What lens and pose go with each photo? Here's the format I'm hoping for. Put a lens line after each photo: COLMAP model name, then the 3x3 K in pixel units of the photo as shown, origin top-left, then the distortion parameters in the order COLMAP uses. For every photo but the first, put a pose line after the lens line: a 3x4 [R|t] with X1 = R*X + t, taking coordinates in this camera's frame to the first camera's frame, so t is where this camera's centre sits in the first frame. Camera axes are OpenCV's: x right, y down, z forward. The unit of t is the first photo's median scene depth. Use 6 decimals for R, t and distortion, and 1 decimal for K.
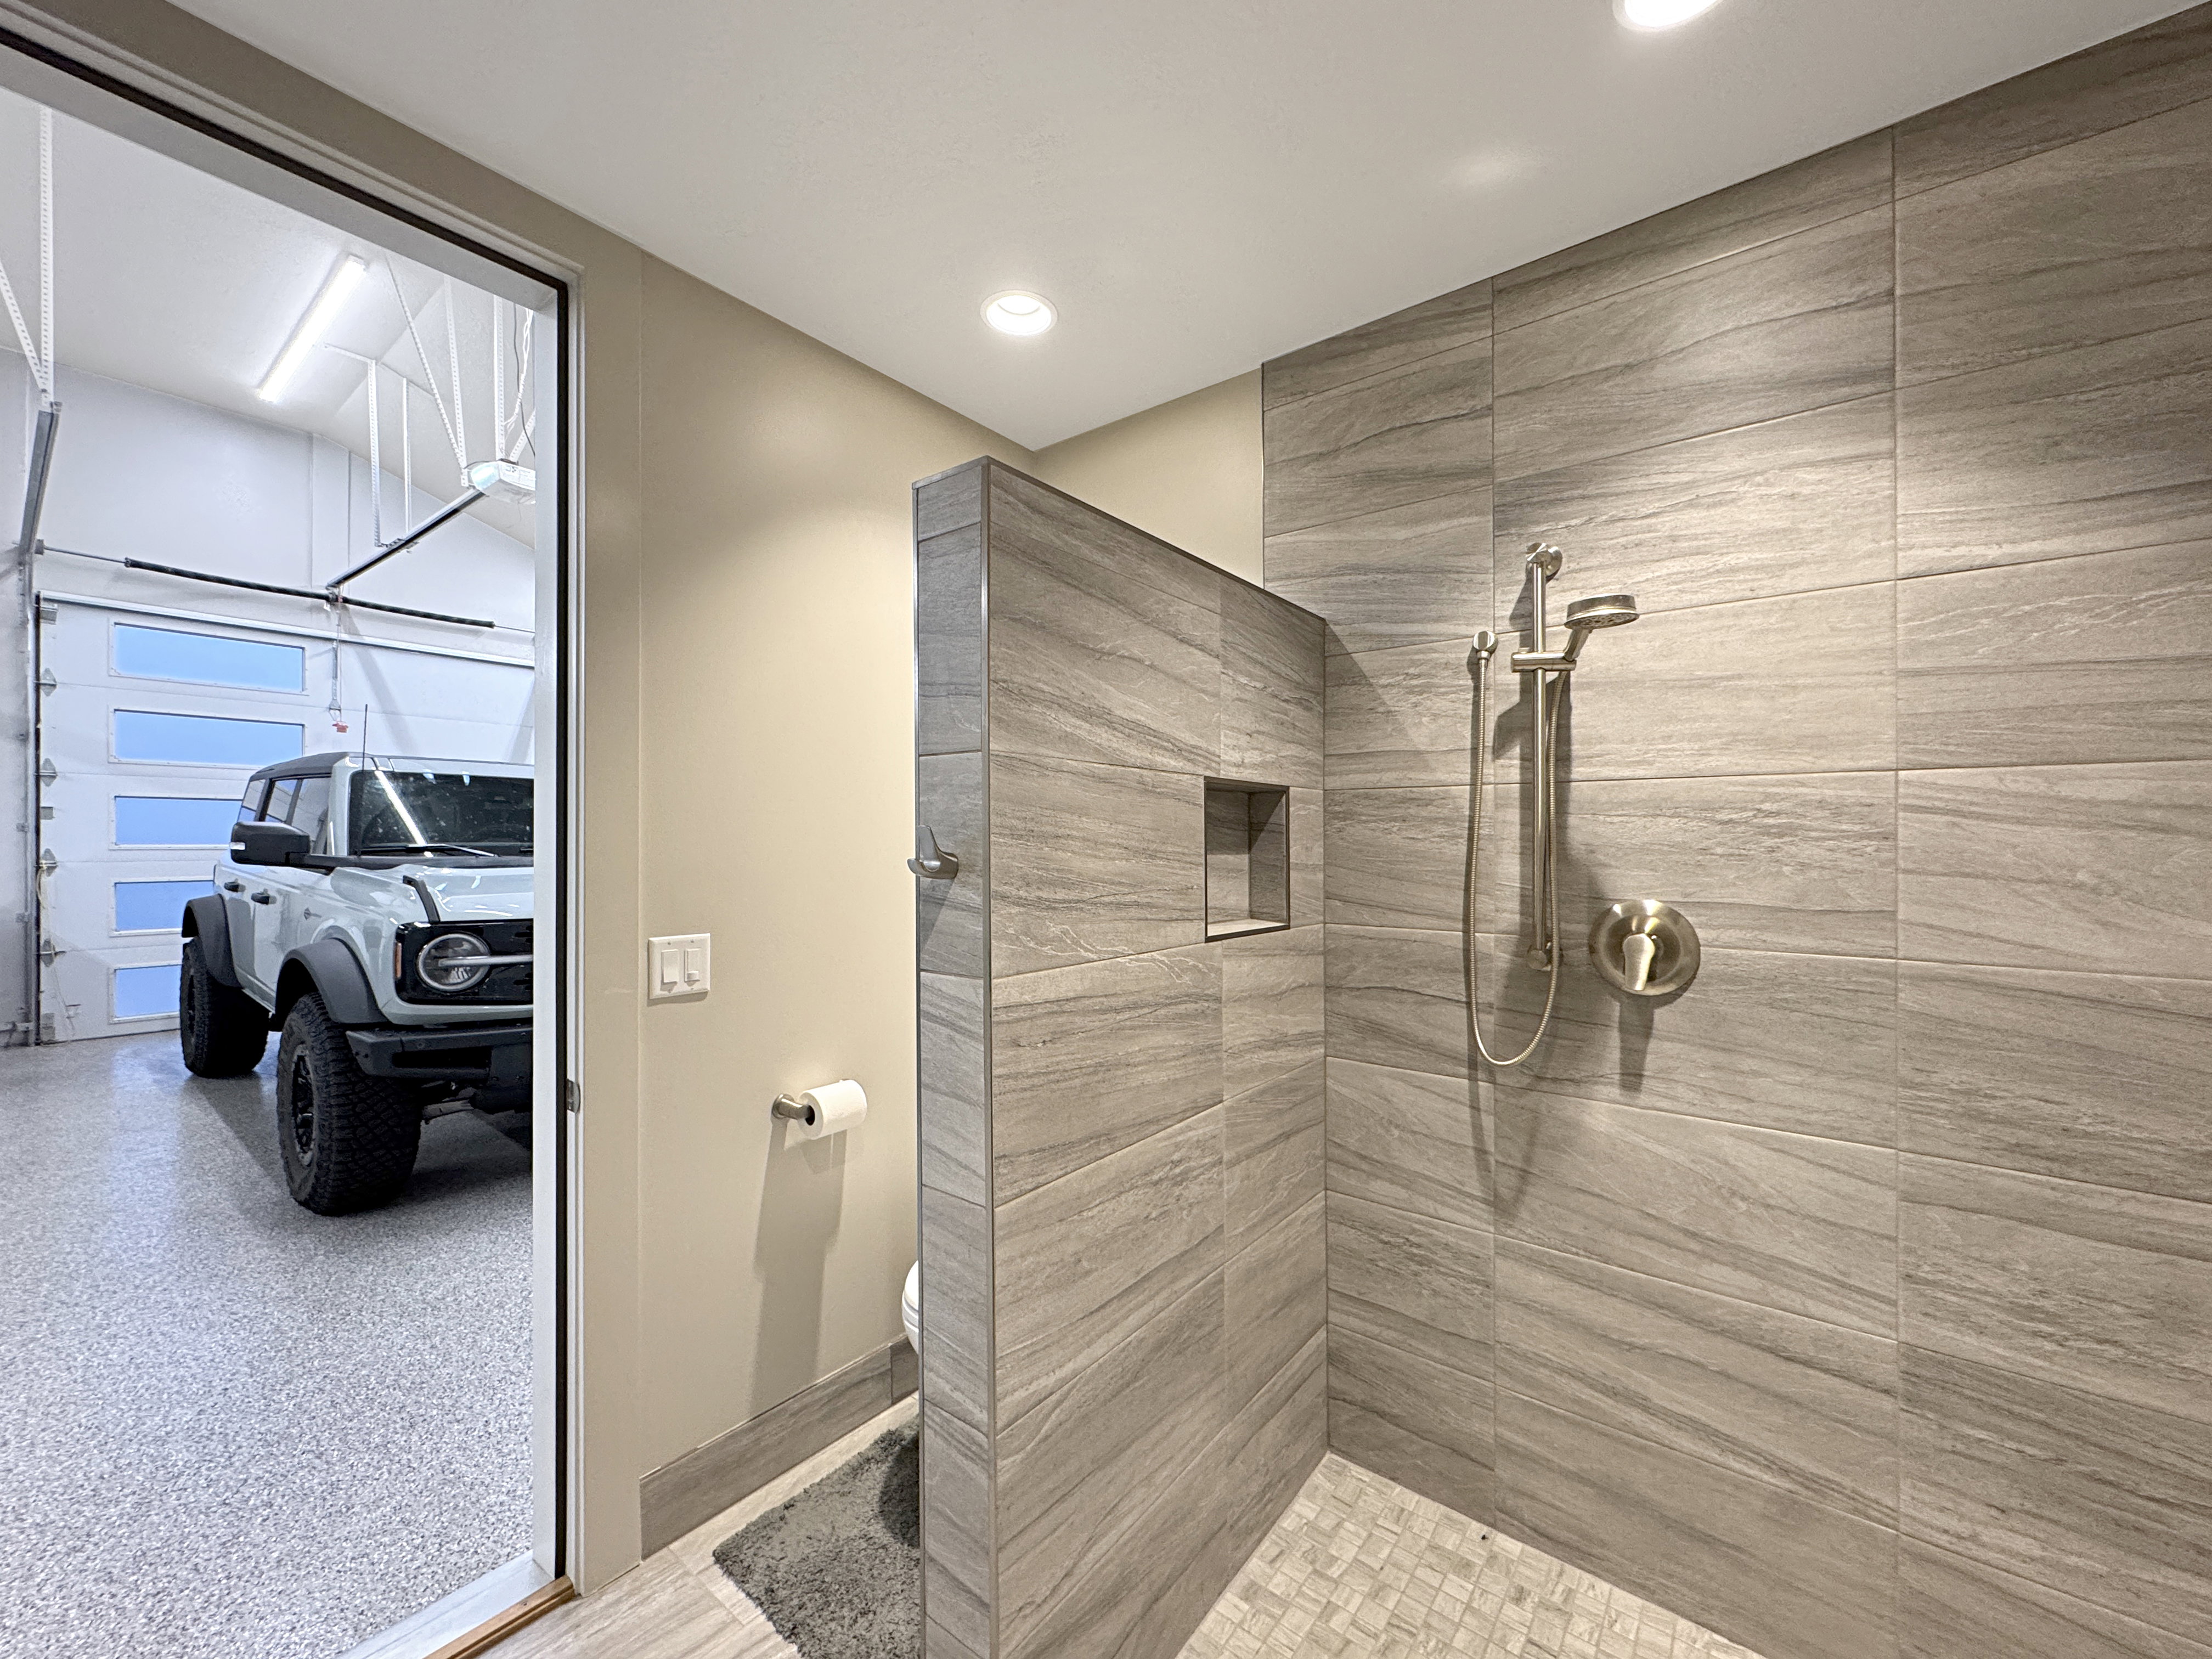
lens RADIAL K [[882.1, 0, 1101.4], [0, 882.1, 845.3], [0, 0, 1]] dist [-0.004085, 0.000181]
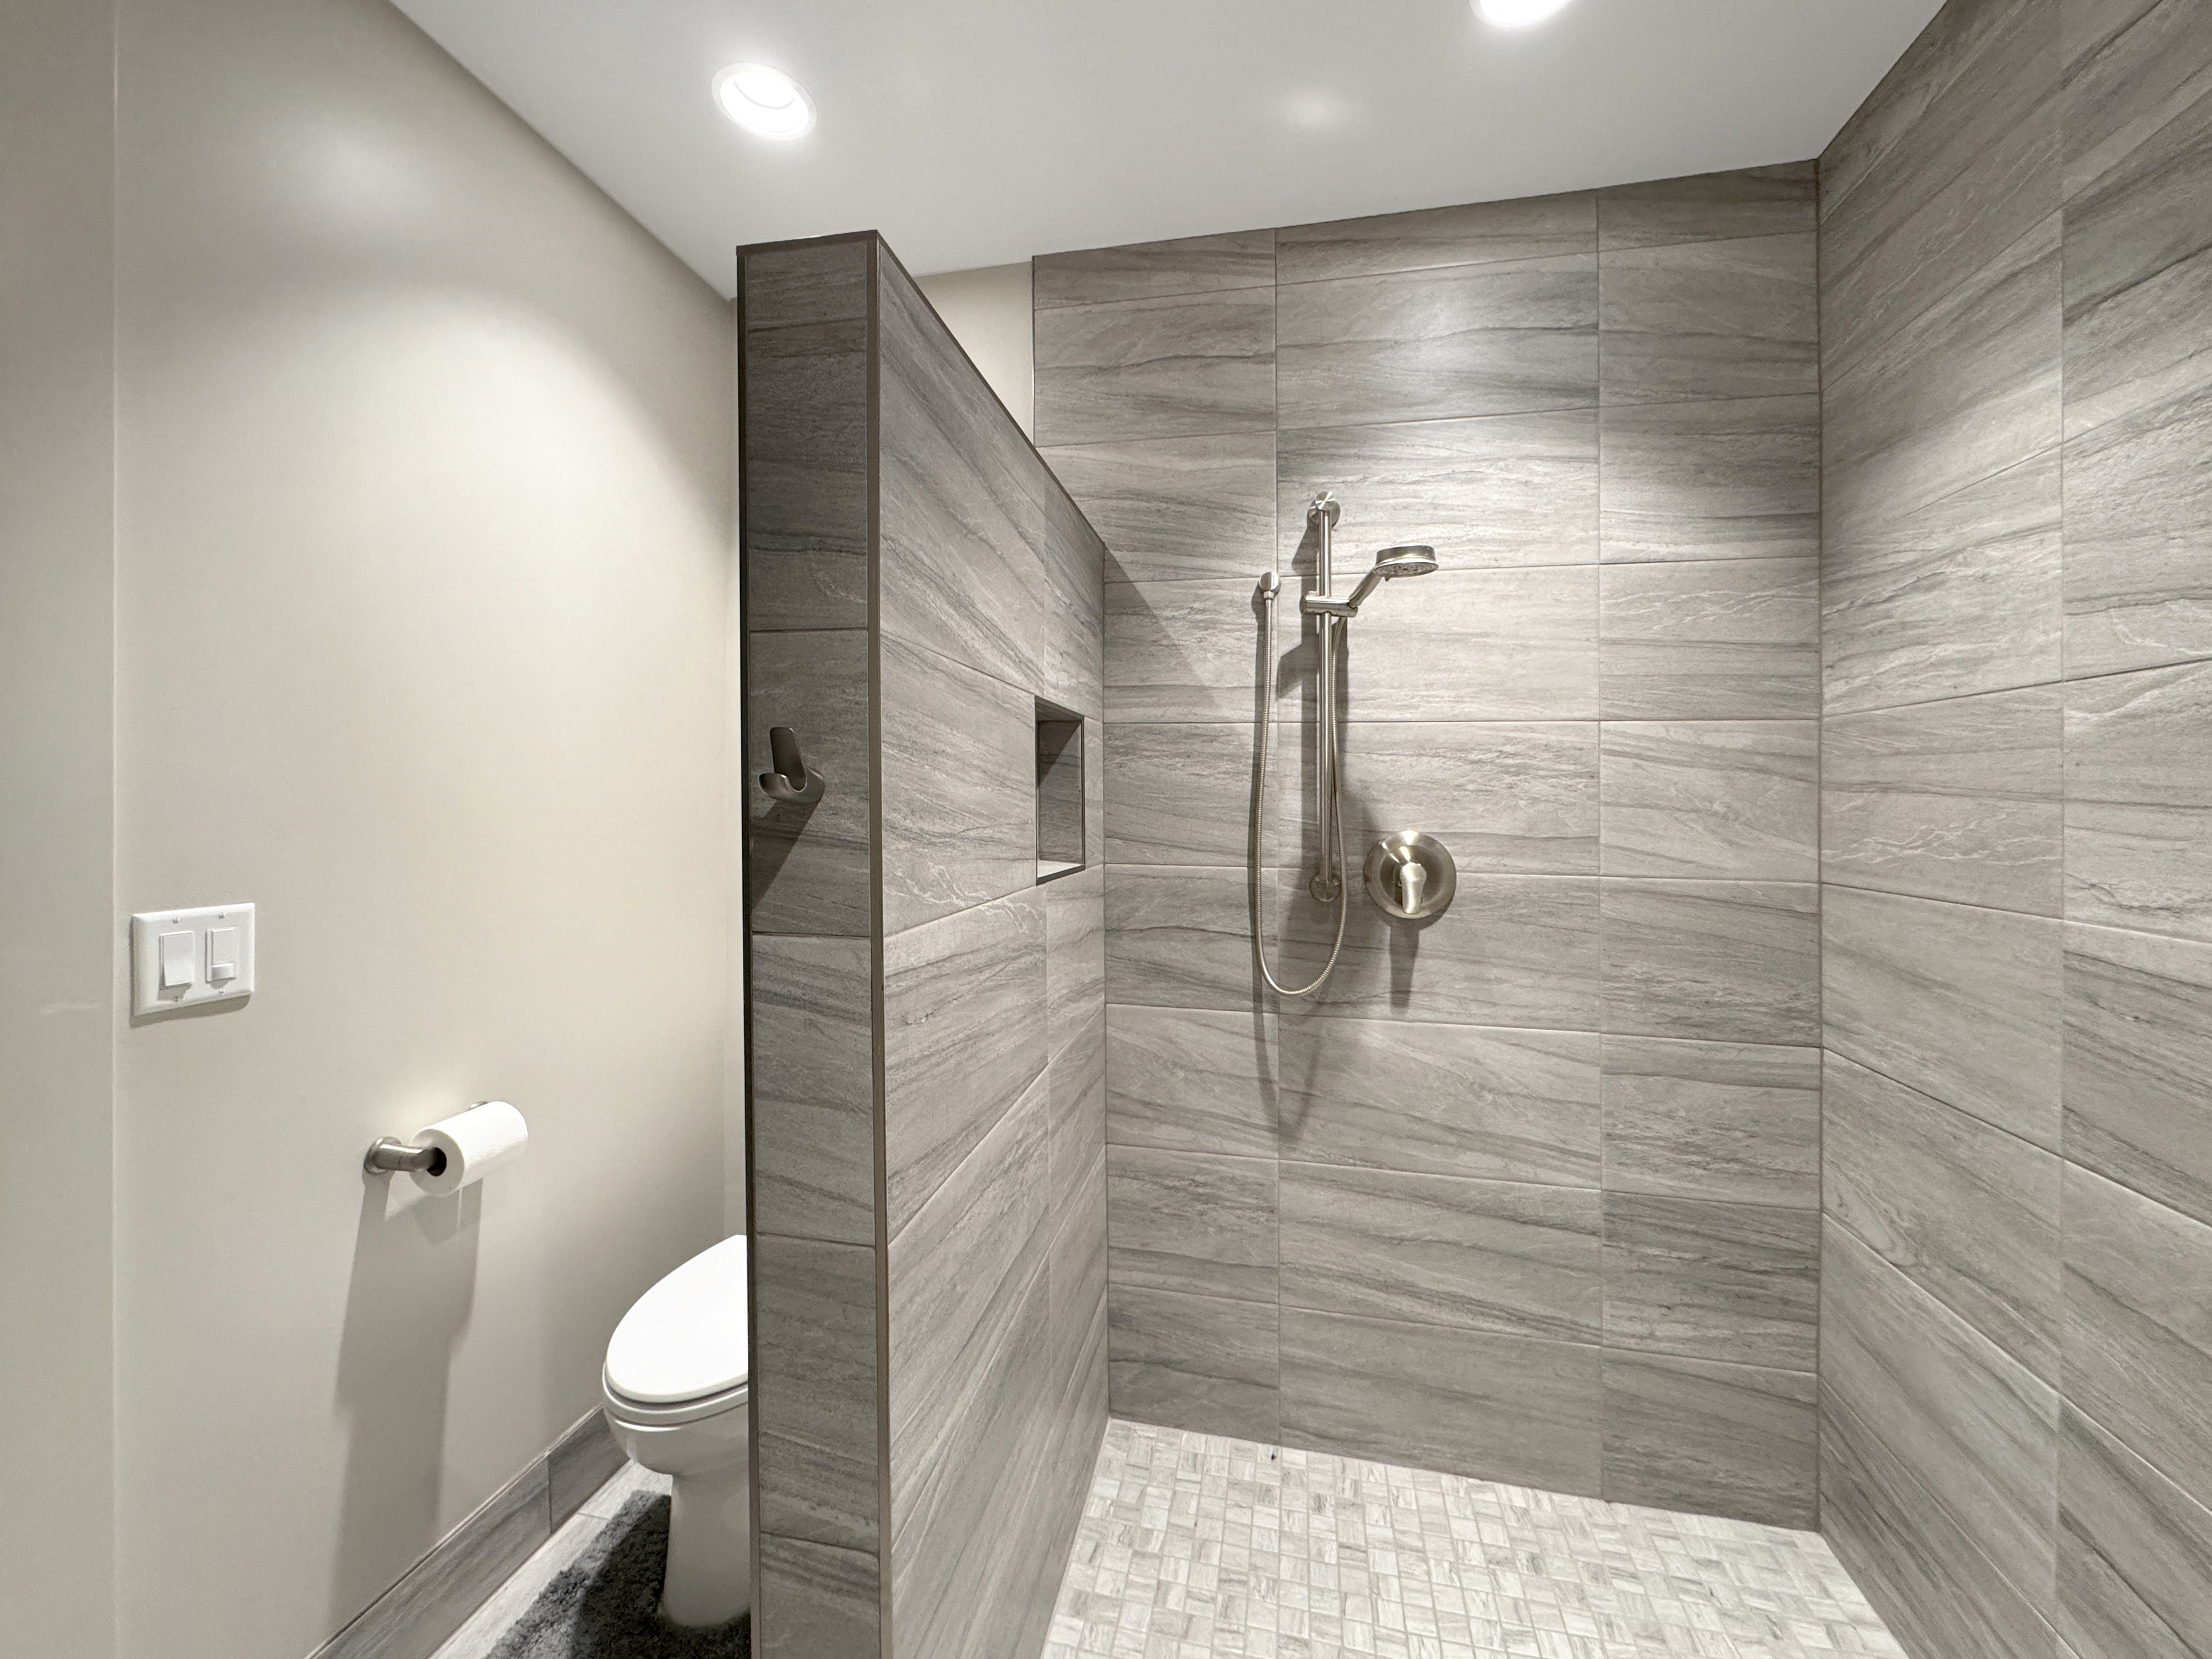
lens RADIAL K [[884.5, 0, 1106.6], [0, 884.5, 804.6], [0, 0, 1]] dist [-0.003578, 0.000169]
pose [[0.891522, 0.004820, 0.452951, -0.230792], [-0.007466, 0.999964, 0.004053, 0.027736], [-0.452915, -0.006995, 0.891526, 0.198066]]
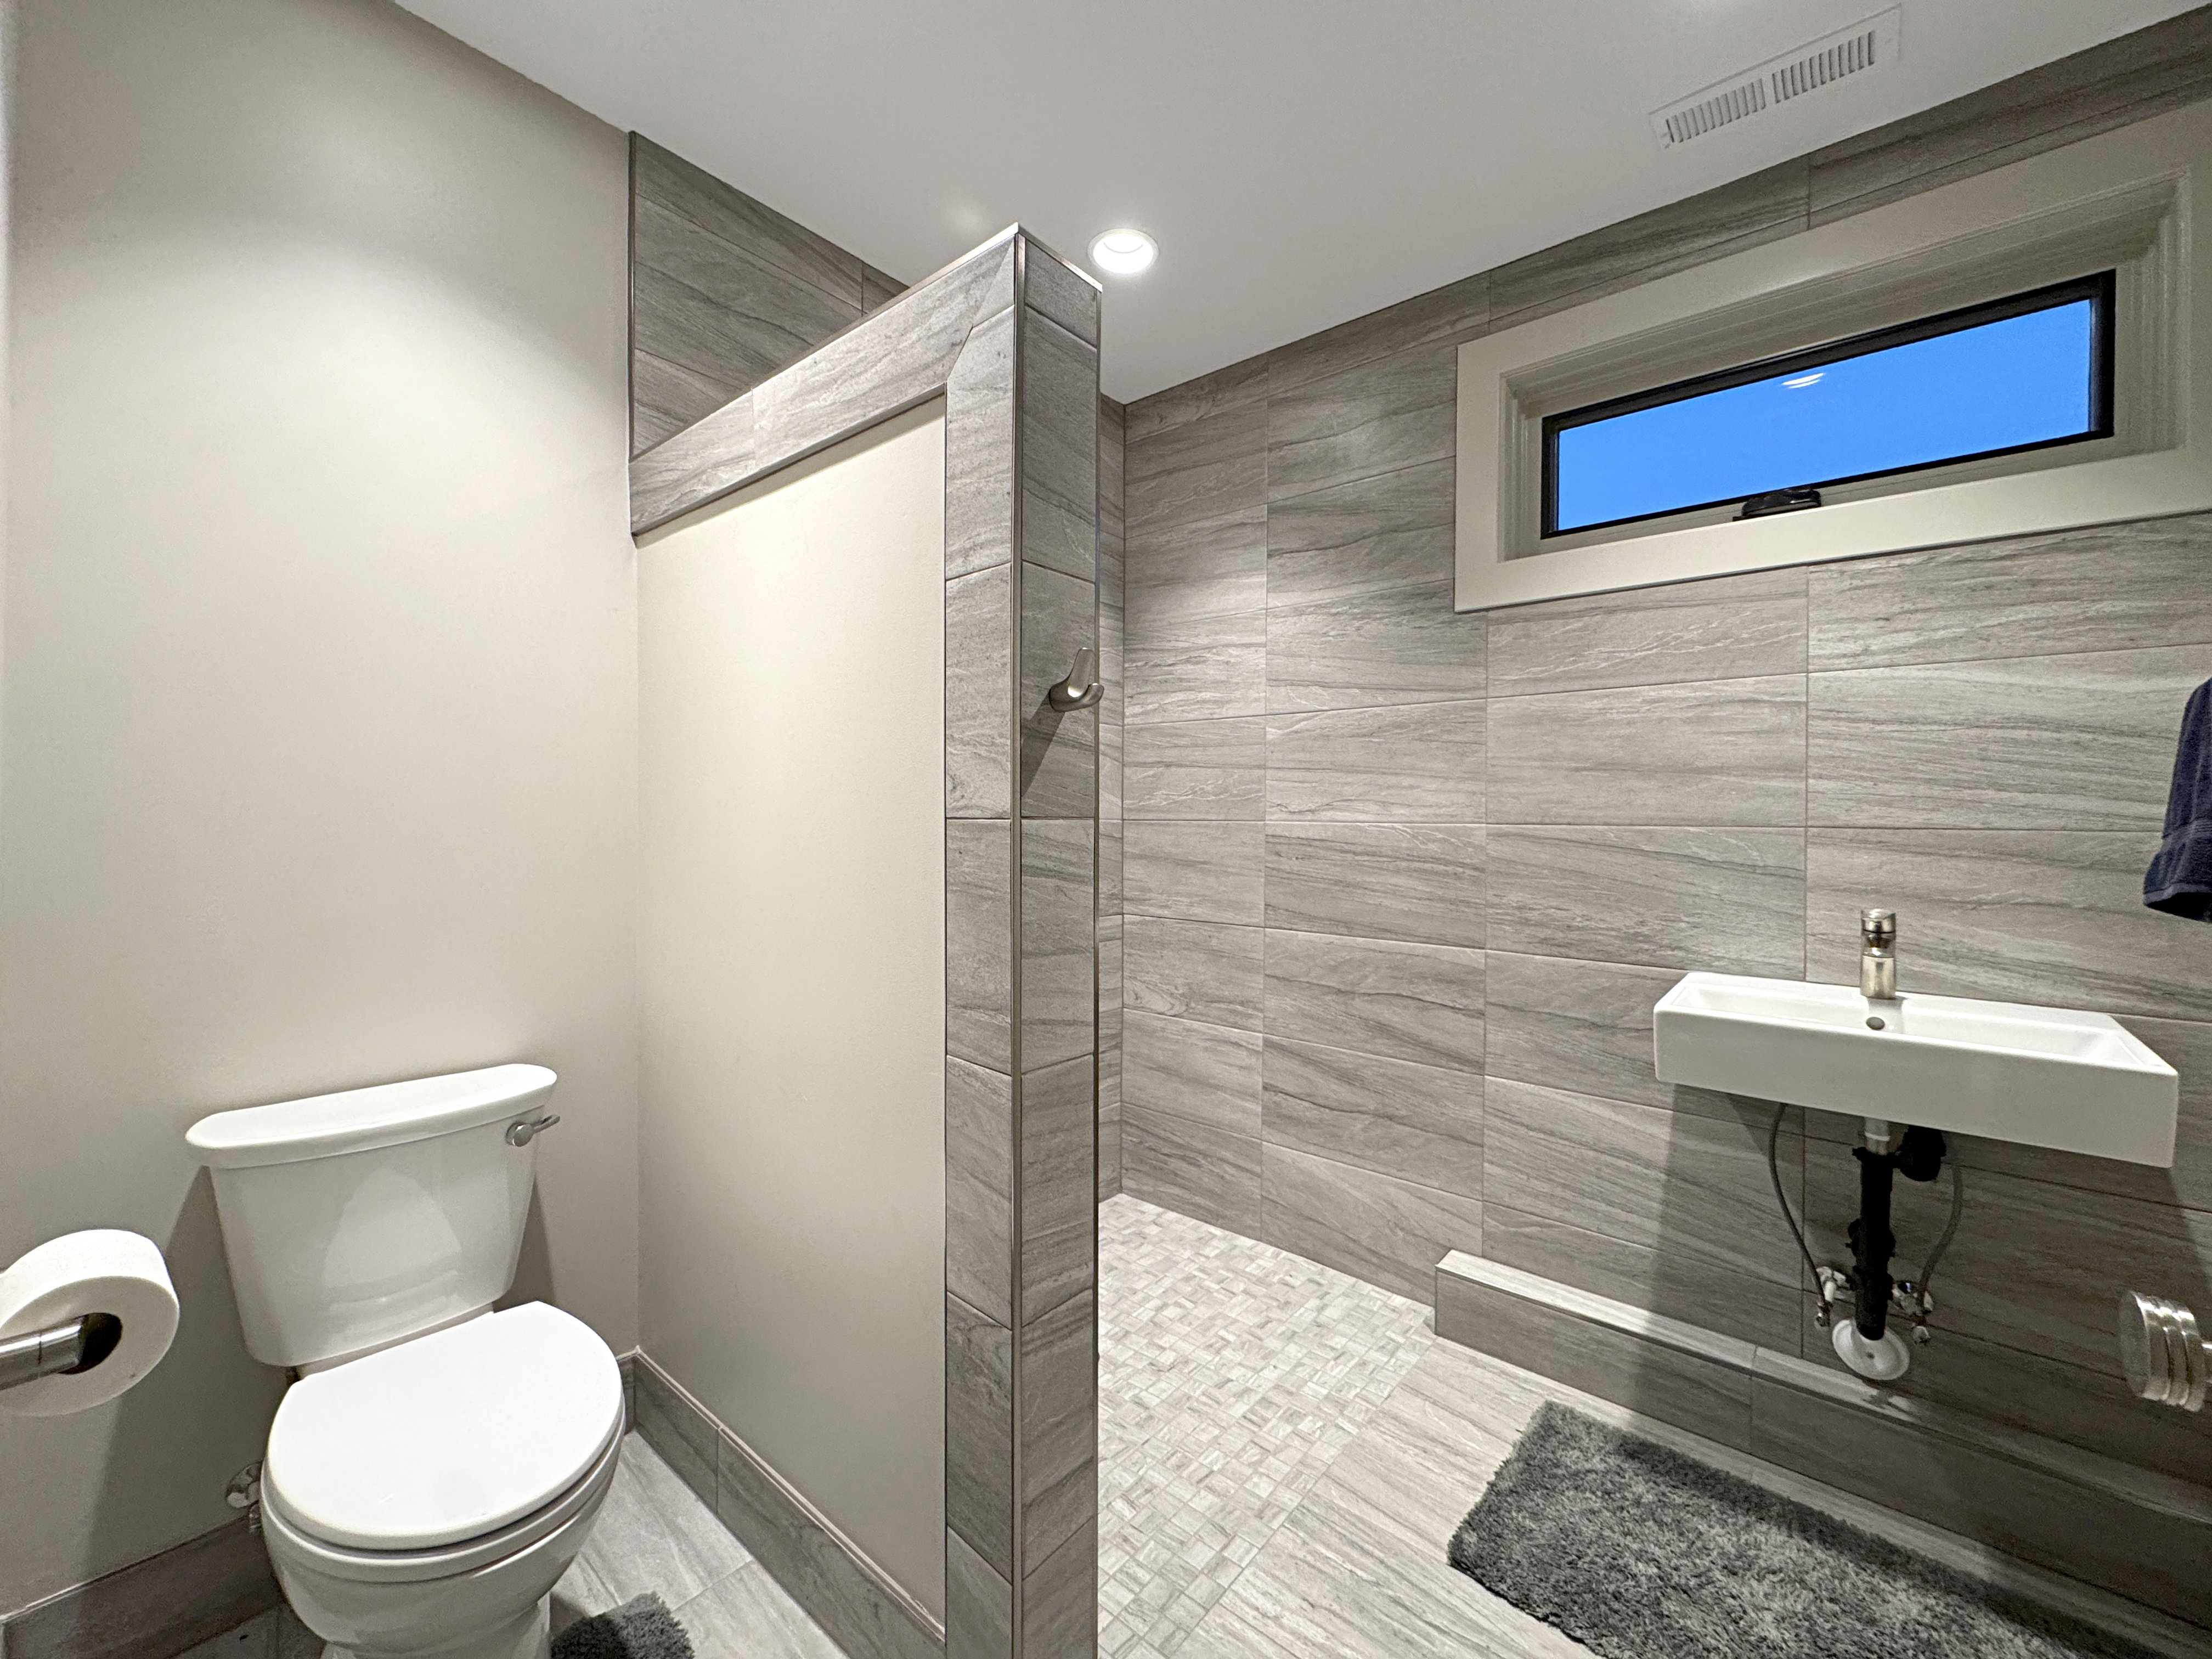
lens RADIAL K [[888.8, 0, 1101.8], [0, 888.8, 818.3], [0, 0, 1]] dist [-0.002020, -0.000048]
pose [[0.034731, -0.000299, 0.999397, -0.876644], [-0.007179, 0.999974, 0.000549, 0.118646], [-0.999371, -0.007194, 0.034728, 0.753142]]
